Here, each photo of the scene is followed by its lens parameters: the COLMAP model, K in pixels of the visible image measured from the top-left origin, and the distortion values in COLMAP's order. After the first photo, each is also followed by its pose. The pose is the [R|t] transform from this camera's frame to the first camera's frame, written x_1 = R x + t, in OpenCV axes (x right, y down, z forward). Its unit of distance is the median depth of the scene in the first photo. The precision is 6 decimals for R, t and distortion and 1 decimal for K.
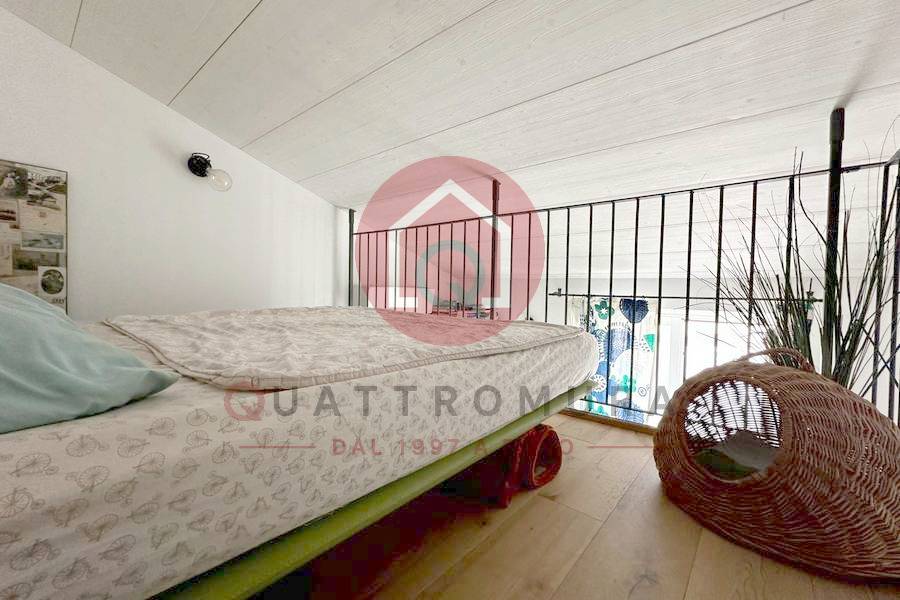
lens RADIAL K [[358.1, 0, 452.0], [0, 358.1, 302.1], [0, 0, 1]] dist [-0.005360, 0.001388]
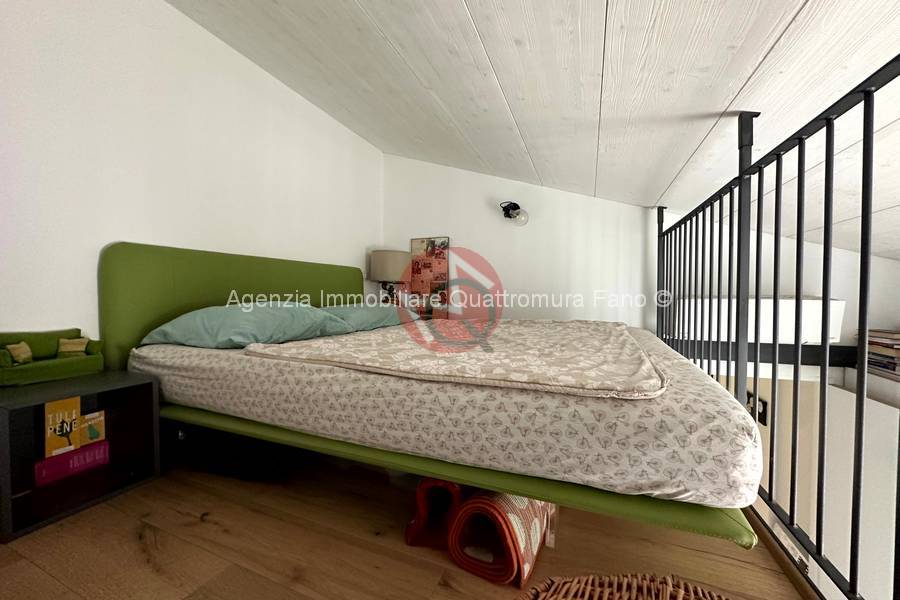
lens RADIAL K [[358.1, 0, 447.2], [0, 358.1, 298.2], [0, 0, 1]] dist [-0.005360, 0.001388]
pose [[0.295691, -0.005756, -0.955266, 0.658323], [-0.024507, 0.999607, -0.013609, -0.035470], [0.954969, 0.027435, 0.295433, 0.493542]]
